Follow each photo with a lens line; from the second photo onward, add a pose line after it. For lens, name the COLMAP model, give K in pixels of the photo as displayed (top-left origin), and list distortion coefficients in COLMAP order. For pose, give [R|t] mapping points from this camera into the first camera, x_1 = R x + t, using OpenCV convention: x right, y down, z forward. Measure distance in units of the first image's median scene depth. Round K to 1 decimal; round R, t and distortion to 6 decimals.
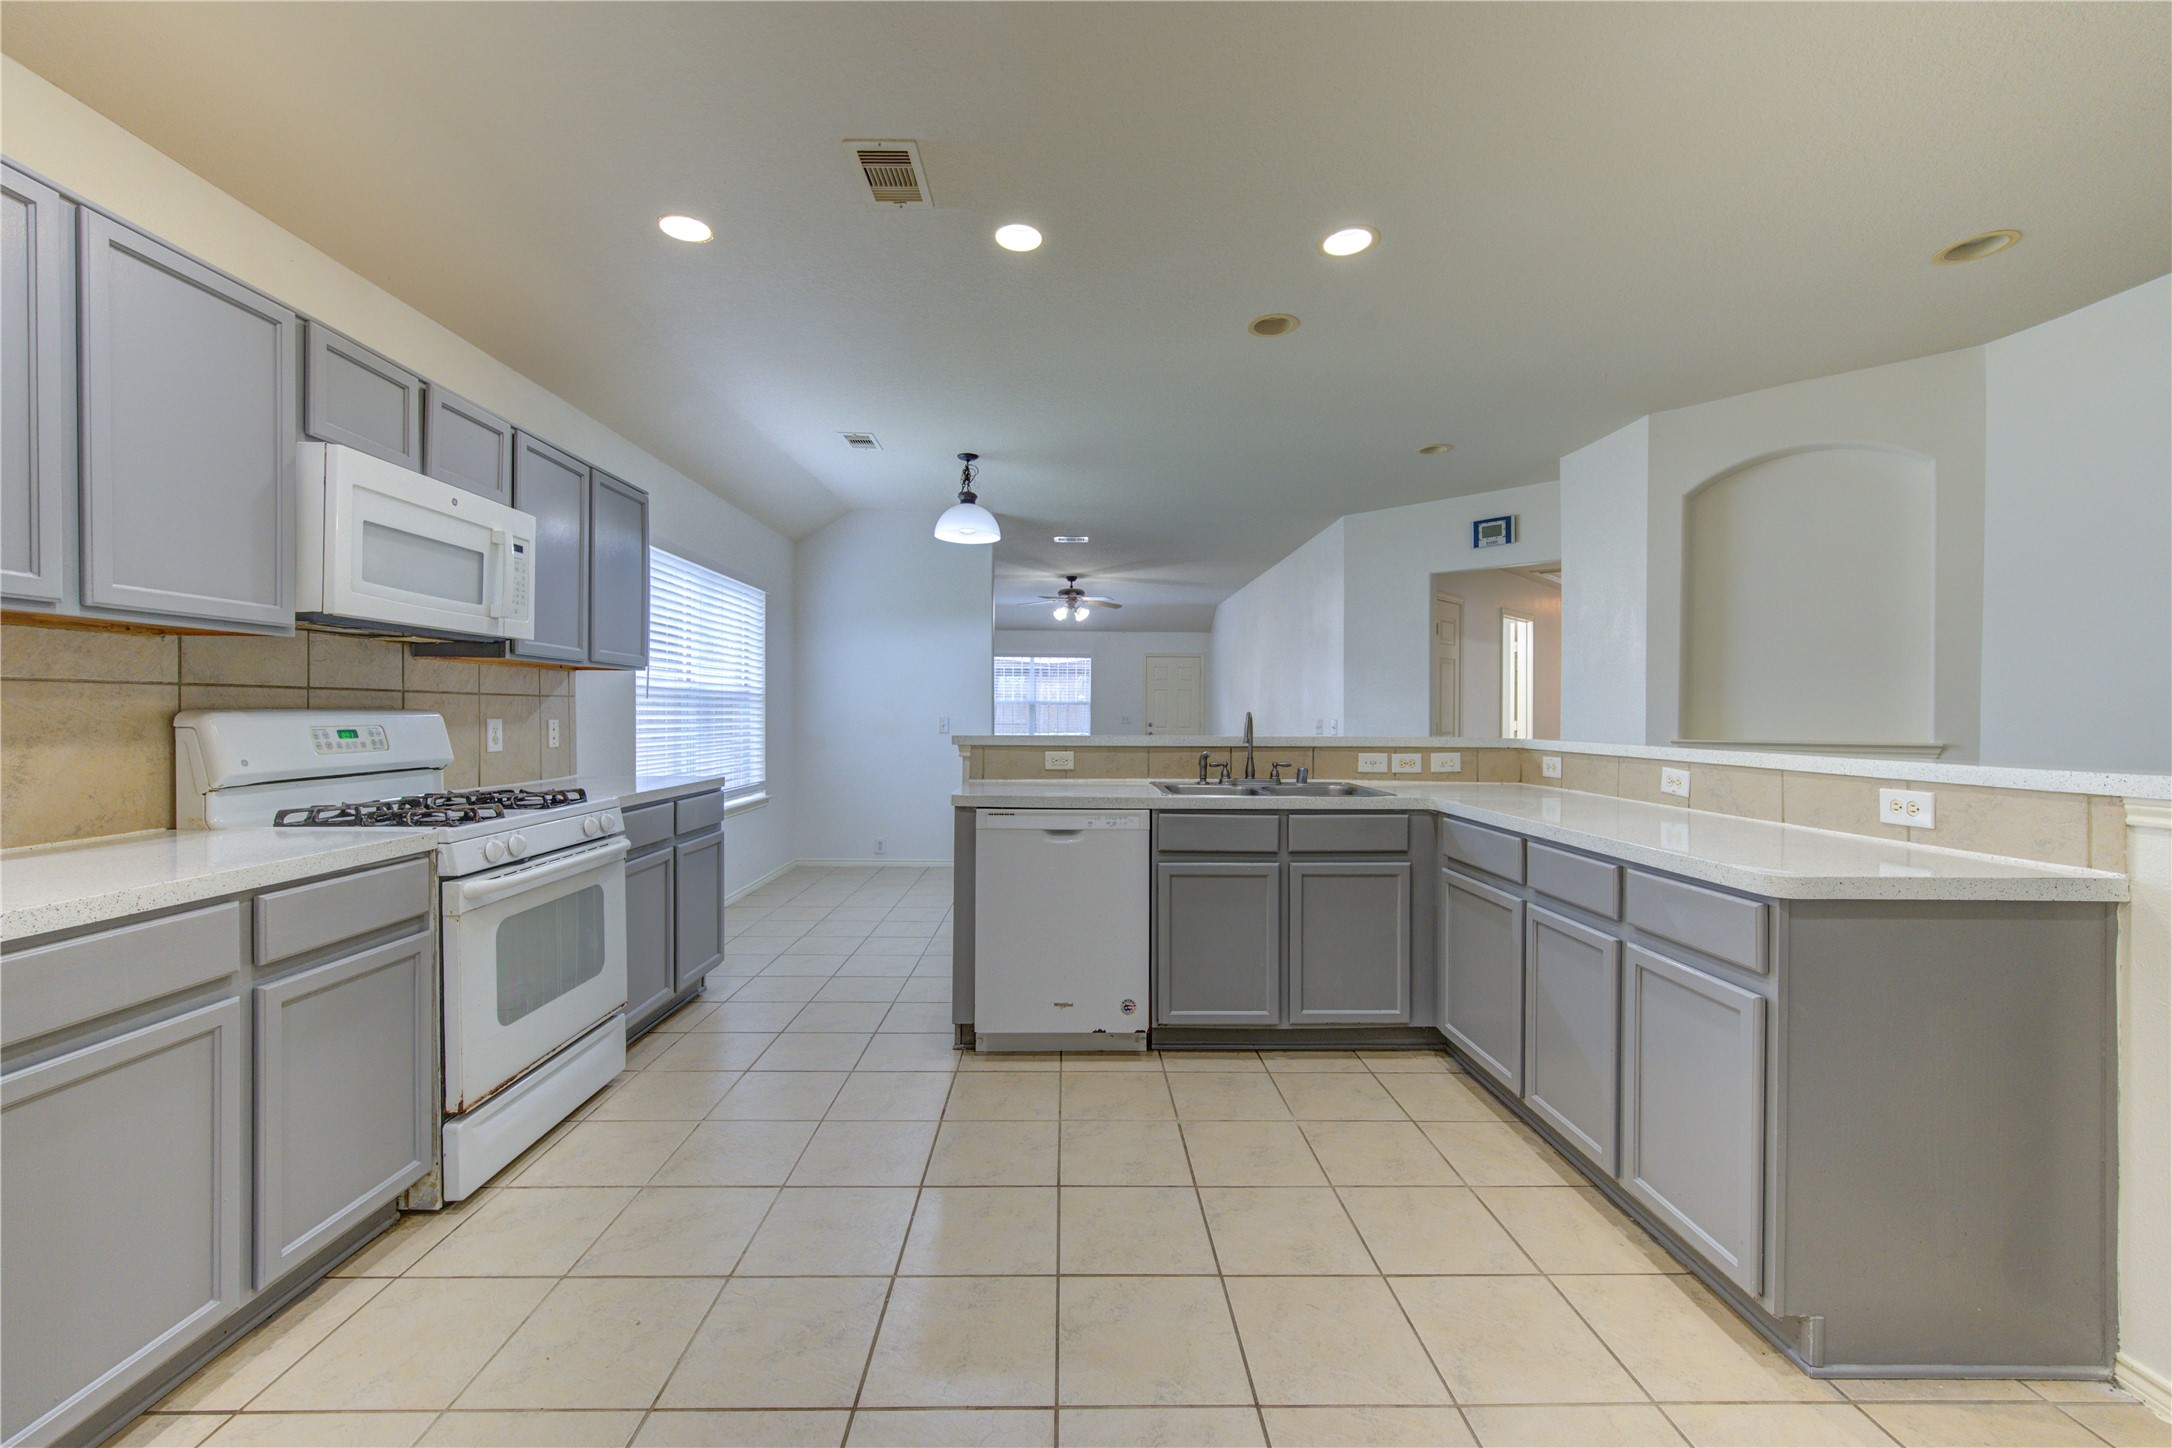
lens RADIAL K [[870.5, 0, 1066.4], [0, 870.5, 717.3], [0, 0, 1]] dist [0.002866, 0.000222]
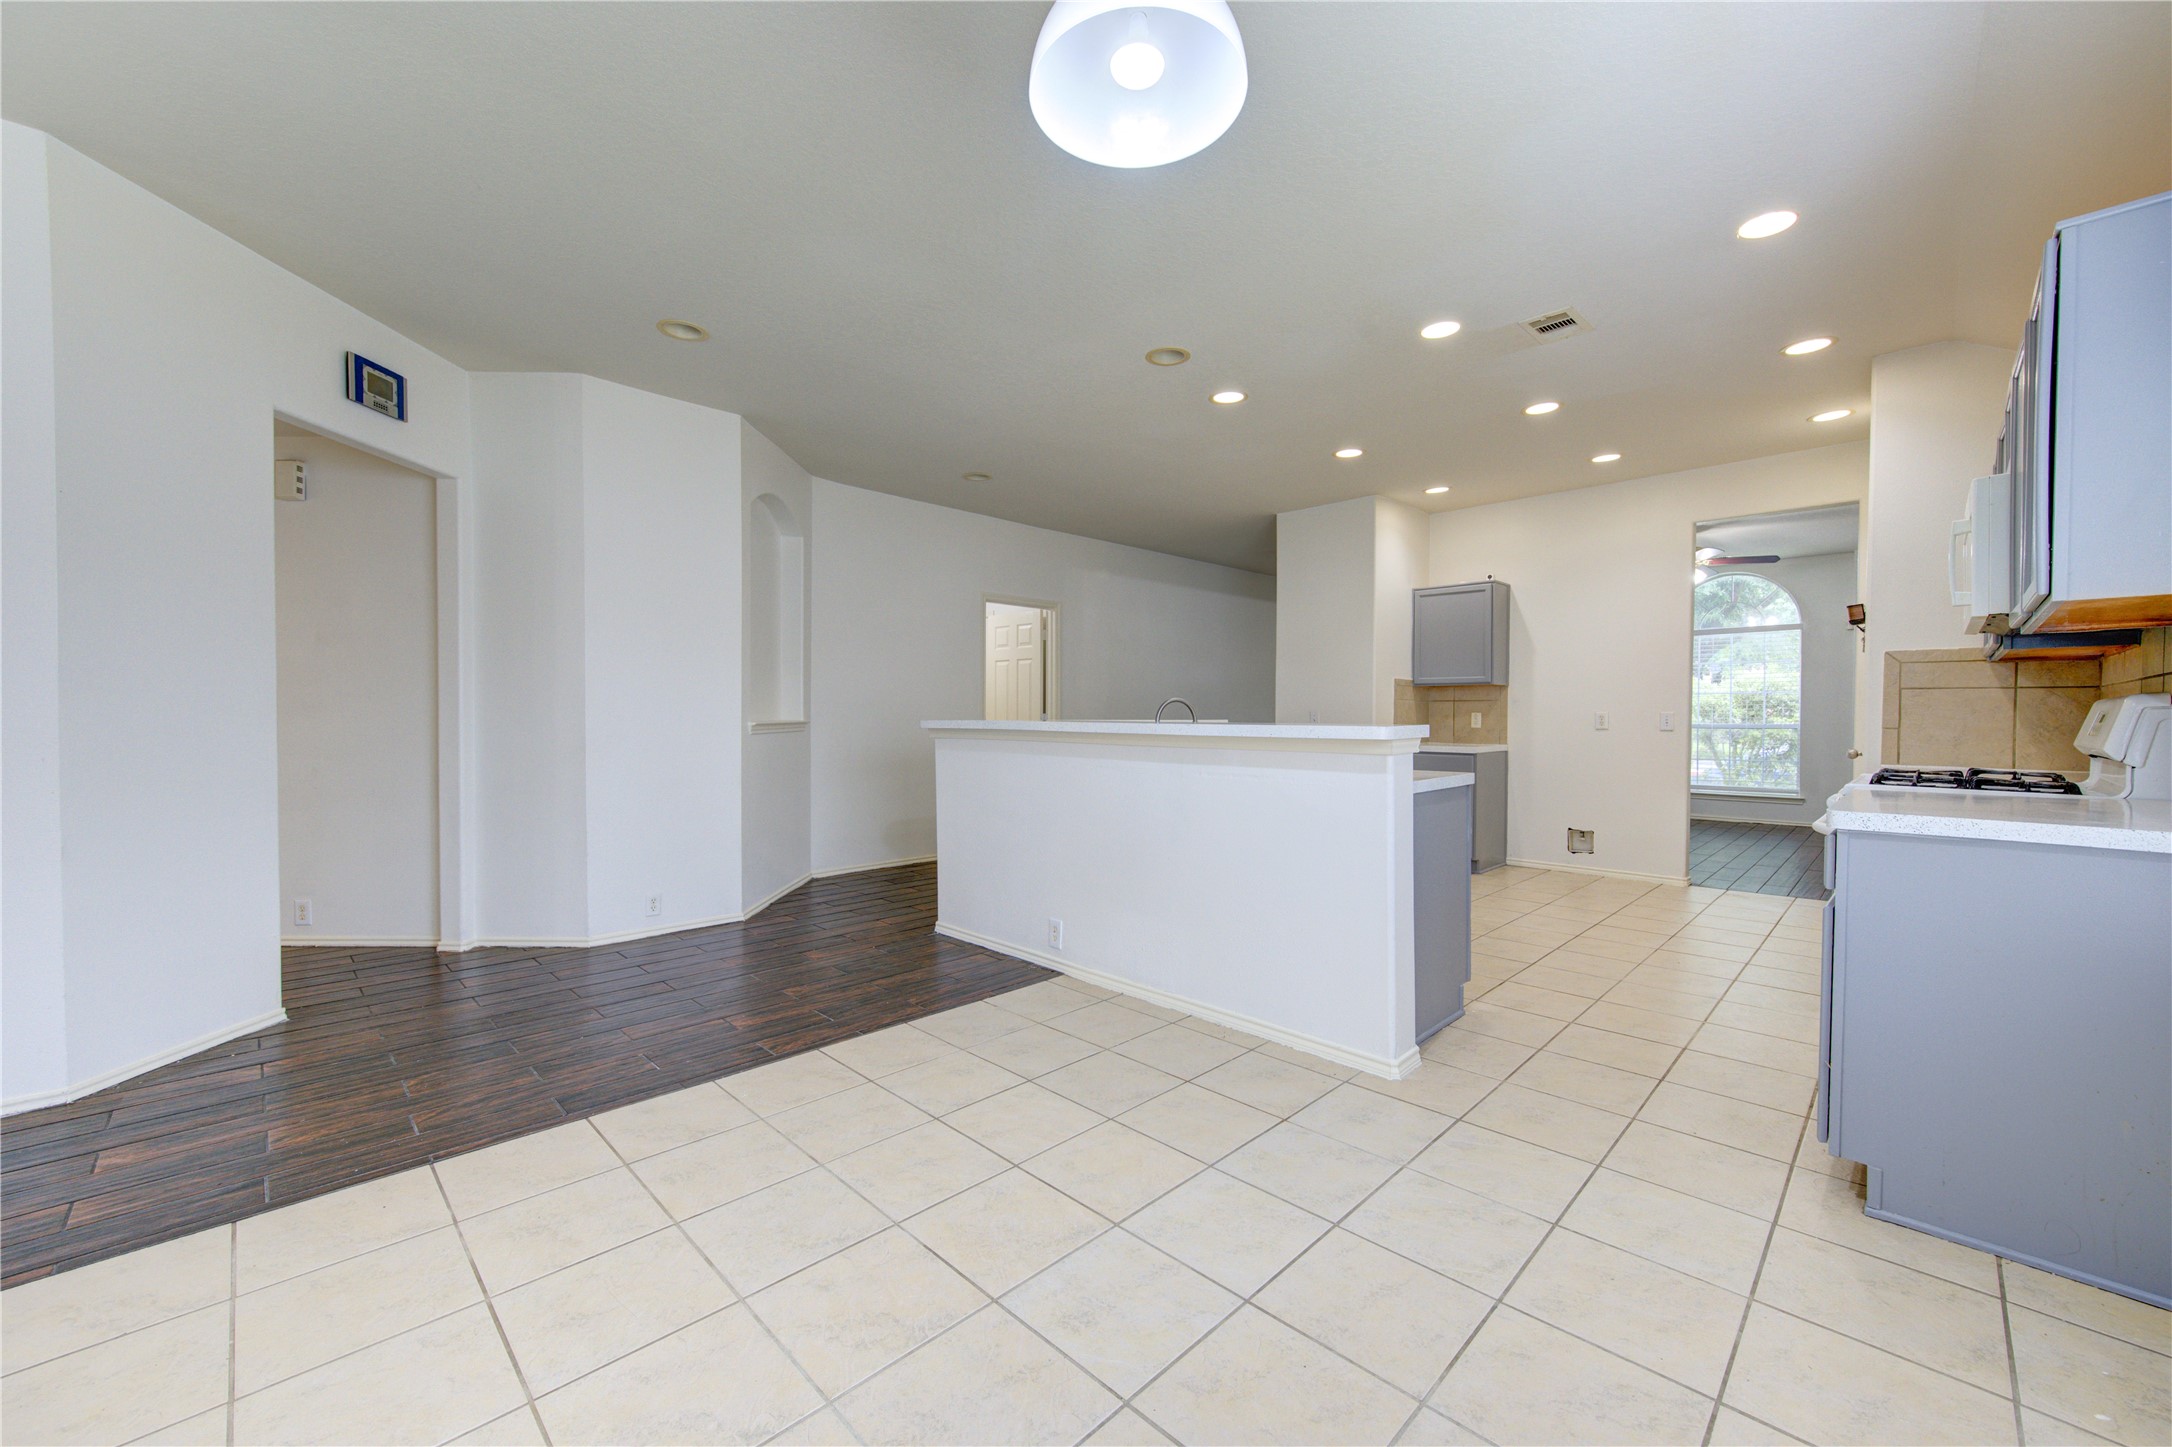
lens RADIAL K [[846.1, 0, 1105.1], [0, 846.1, 730.0], [0, 0, 1]] dist [0.000736, 0.000032]
pose [[-0.720299, -0.020374, 0.693364, -0.515251], [-0.003852, 0.999671, 0.025372, 0.008077], [-0.693653, 0.015605, -0.720140, 2.018262]]
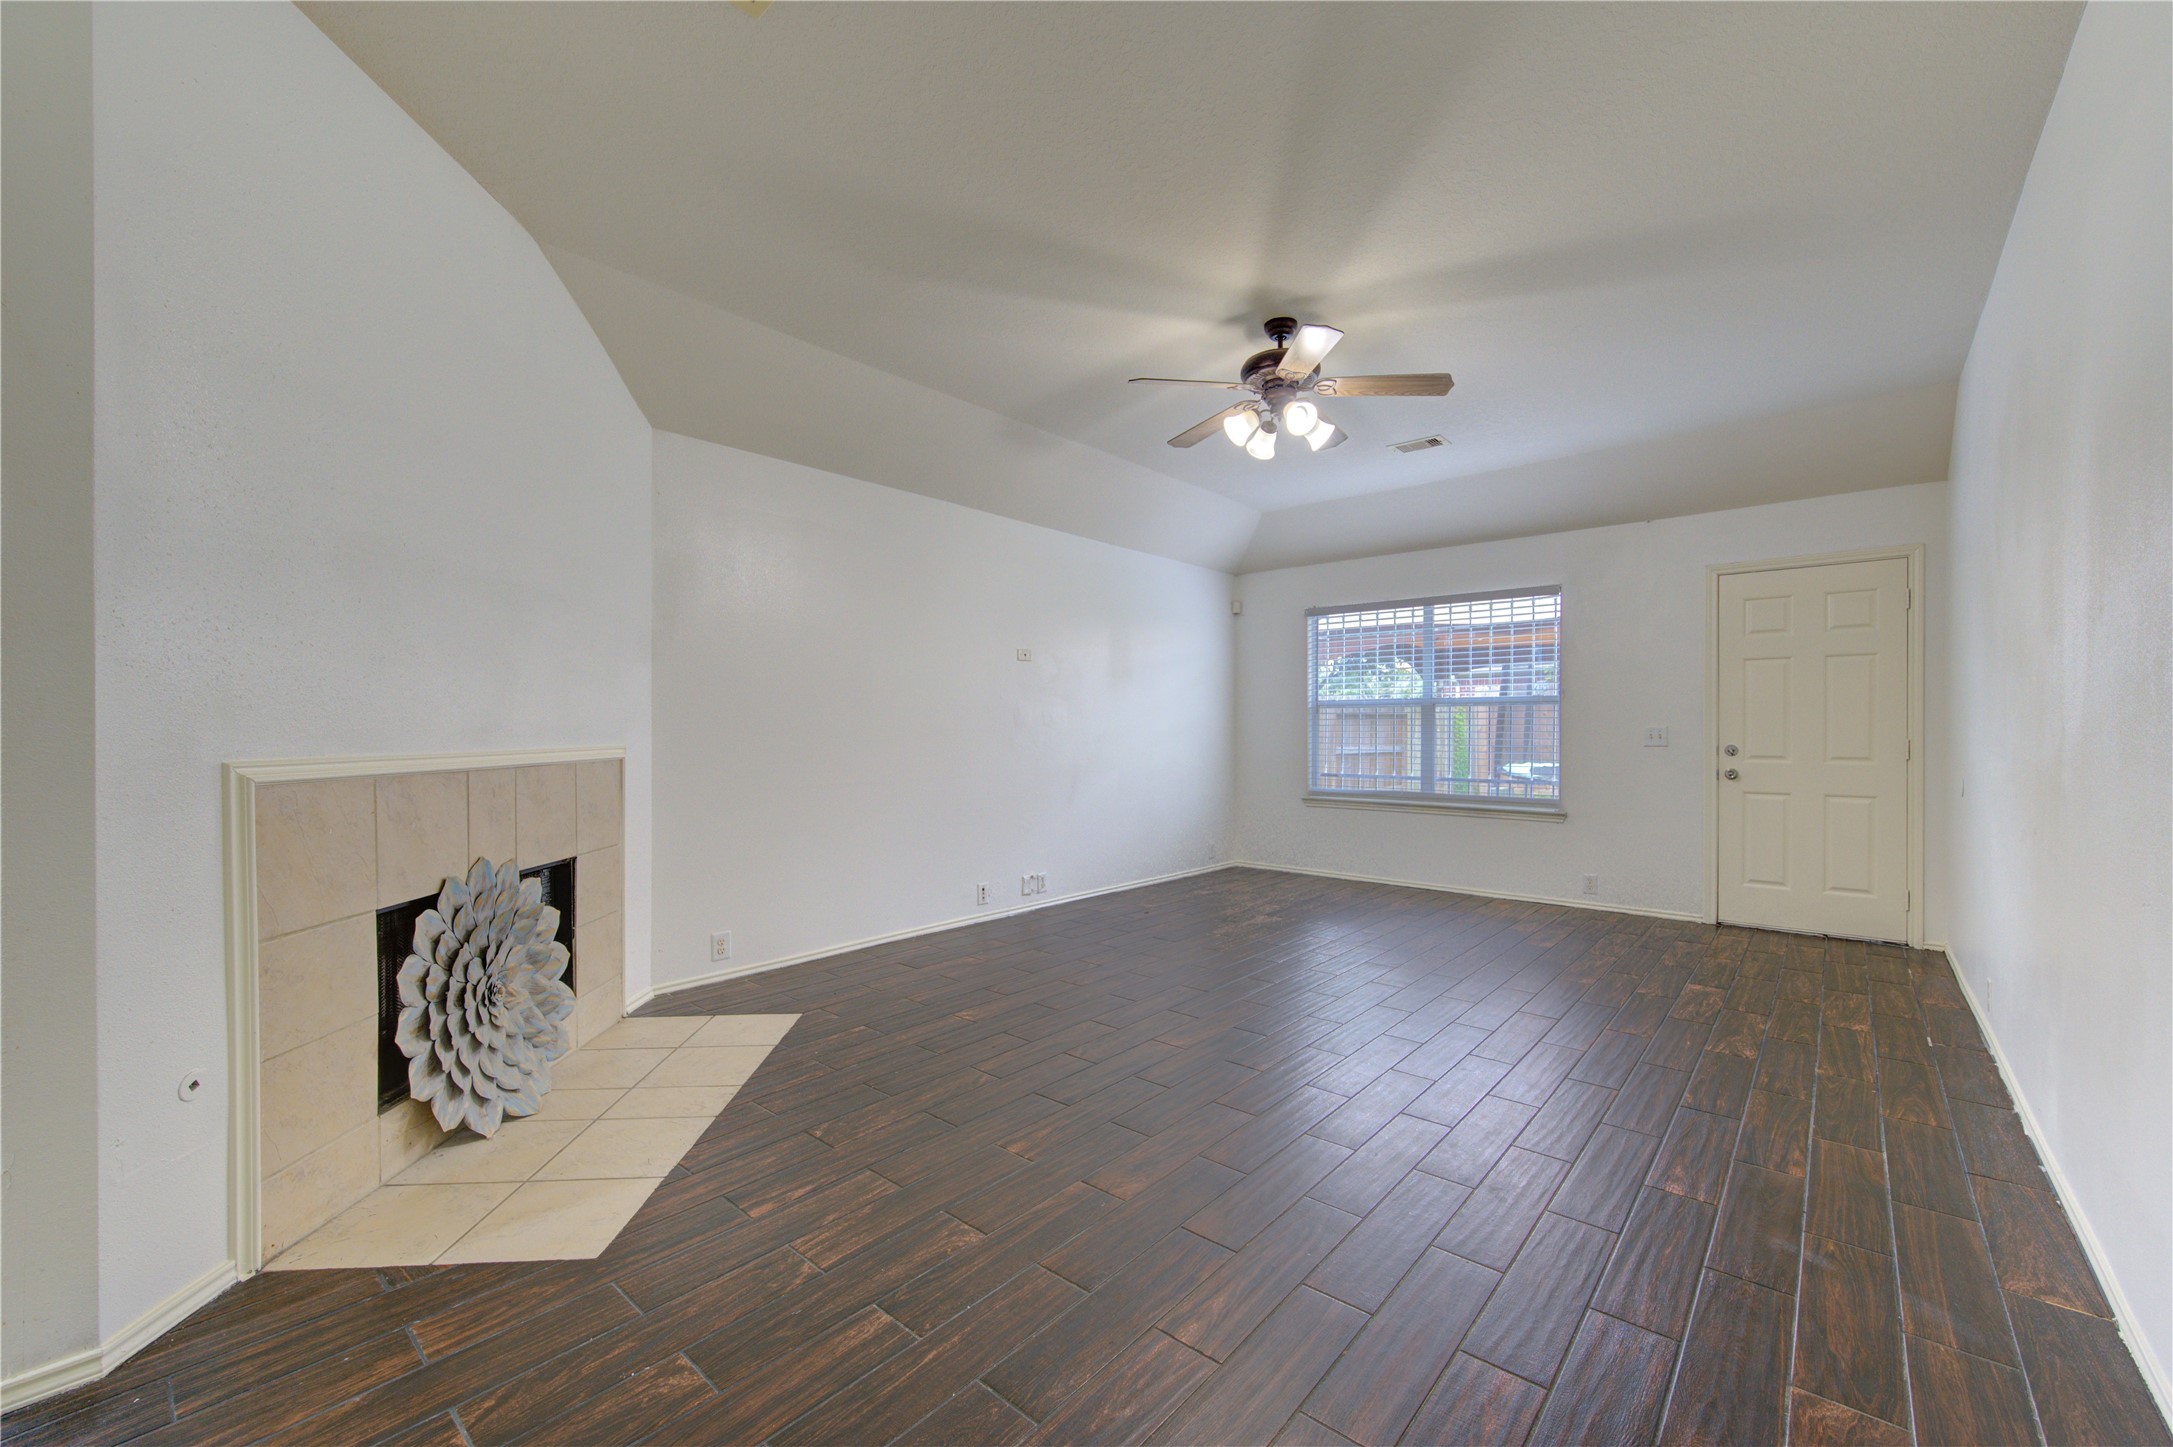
lens RADIAL K [[847.5, 0, 1085.8], [0, 847.5, 734.3], [0, 0, 1]] dist [0.007775, -0.000477]
pose [[0.742031, -0.003692, -0.670355, 0.562426], [-0.000175, 0.999984, -0.005701, 0.013157], [0.670365, 0.004347, 0.742019, 2.211360]]
